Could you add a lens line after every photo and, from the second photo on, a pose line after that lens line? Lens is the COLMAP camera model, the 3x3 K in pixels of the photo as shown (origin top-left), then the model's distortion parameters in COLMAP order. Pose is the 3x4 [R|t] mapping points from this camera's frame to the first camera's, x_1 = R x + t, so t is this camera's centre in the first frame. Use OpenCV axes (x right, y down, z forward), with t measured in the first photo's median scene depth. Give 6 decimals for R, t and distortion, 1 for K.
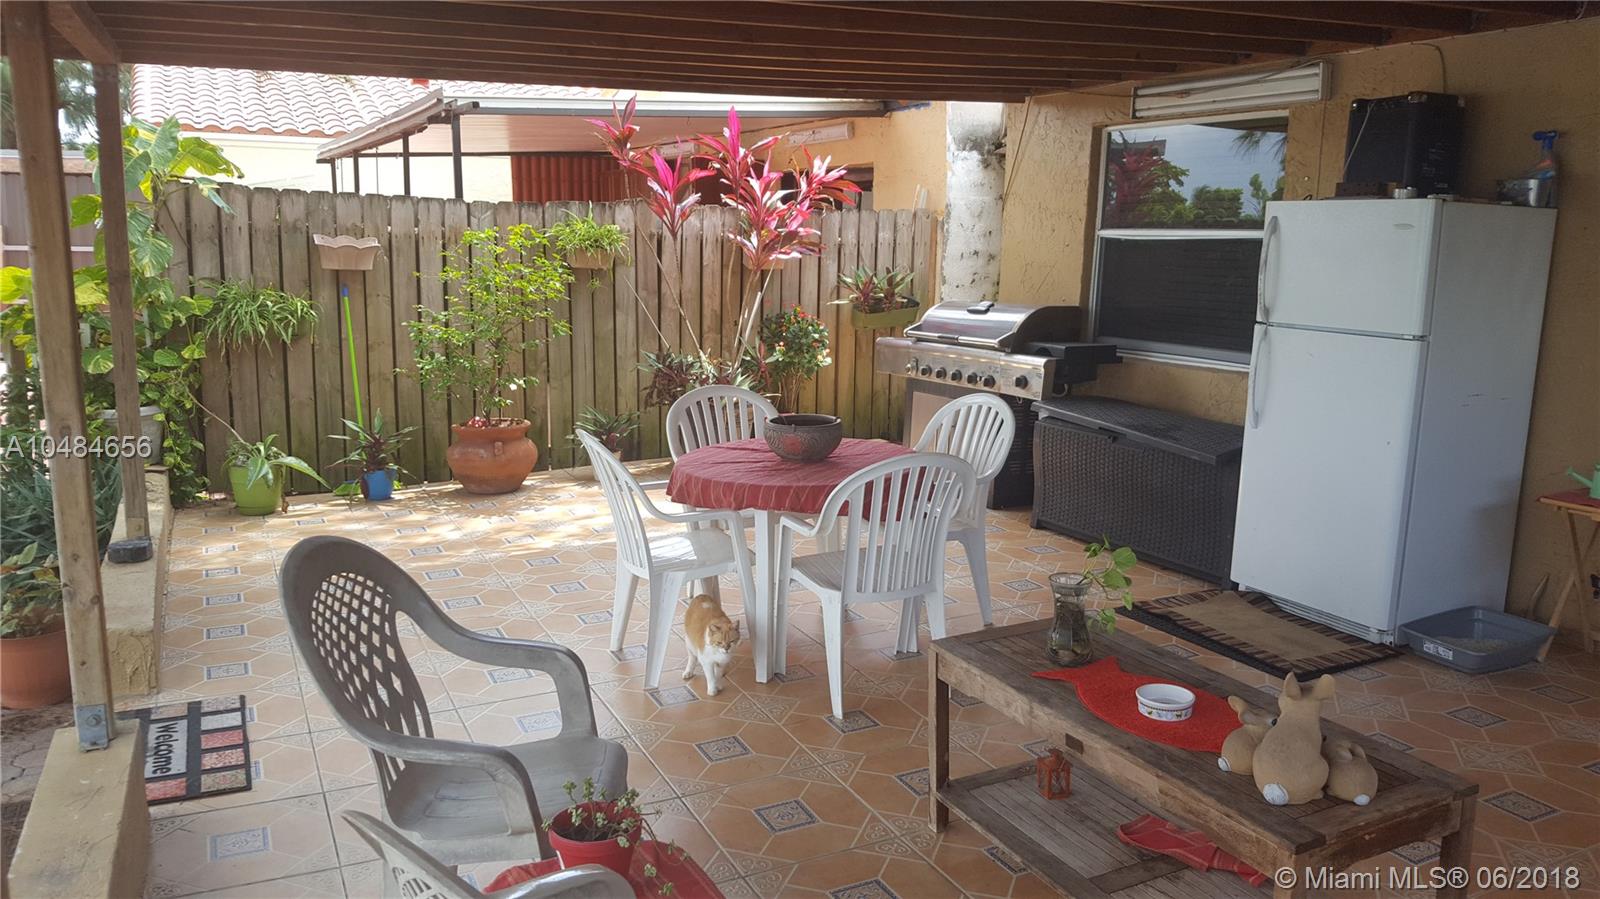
lens RADIAL K [[1177.9, 0, 788.4], [0, 1177.9, 443.1], [0, 0, 1]] dist [0.170769, -0.345936]
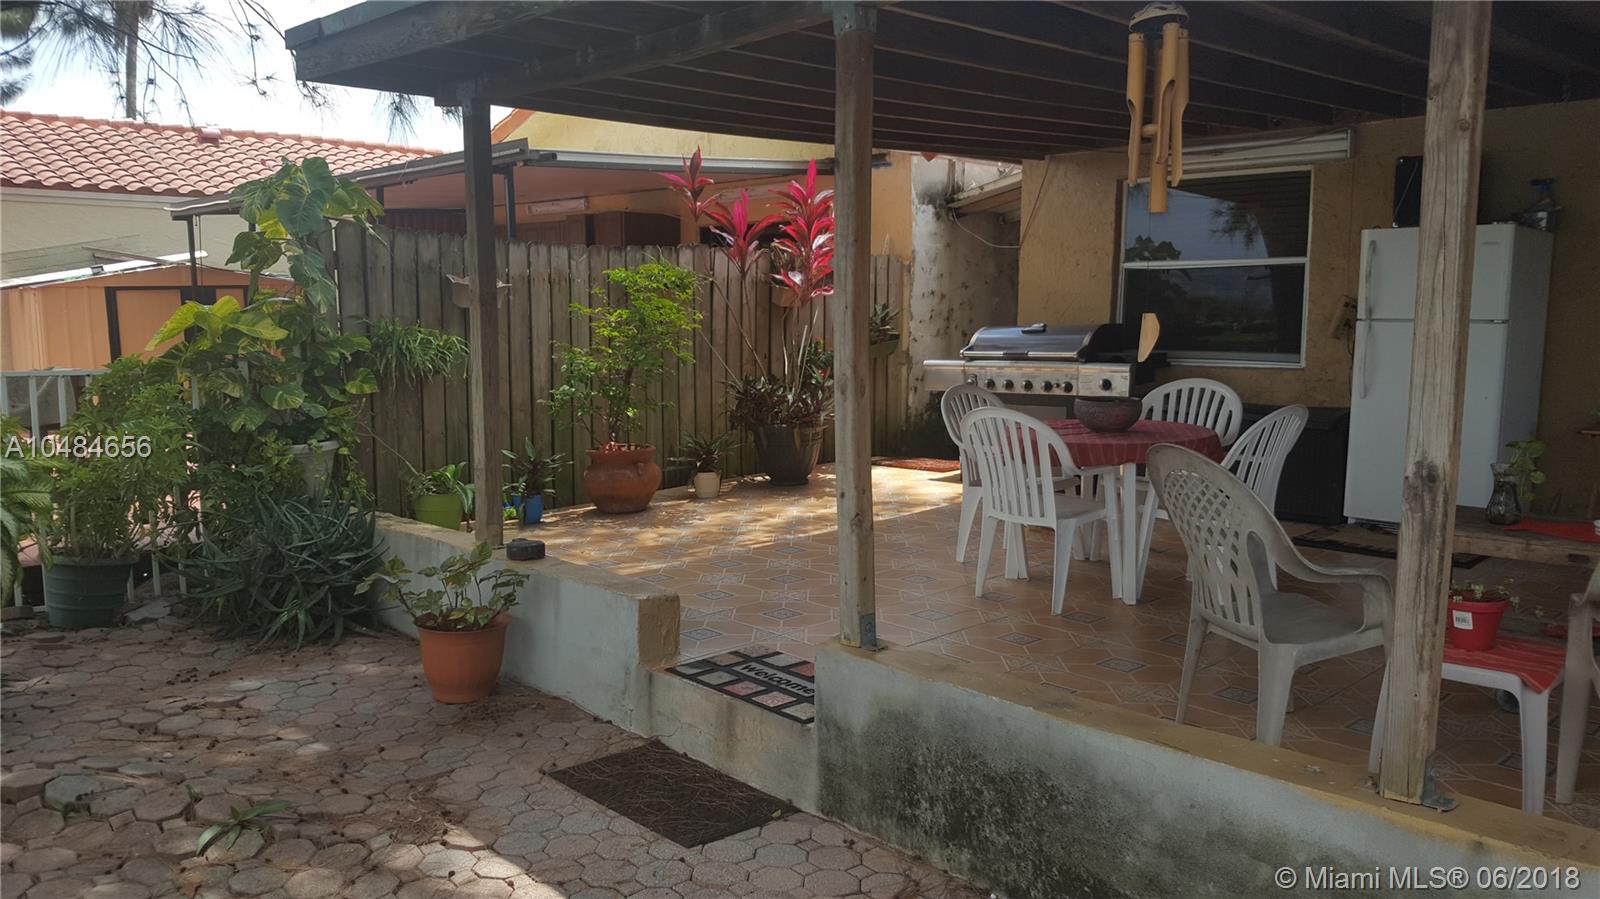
lens RADIAL K [[1177.9, 0, 788.4], [0, 1177.9, 443.1], [0, 0, 1]] dist [0.170769, -0.345936]
pose [[0.958165, -0.049491, 0.281903, -0.417460], [0.065393, 0.996739, -0.047276, 0.040386], [-0.278644, 0.063733, 0.958277, -0.064500]]
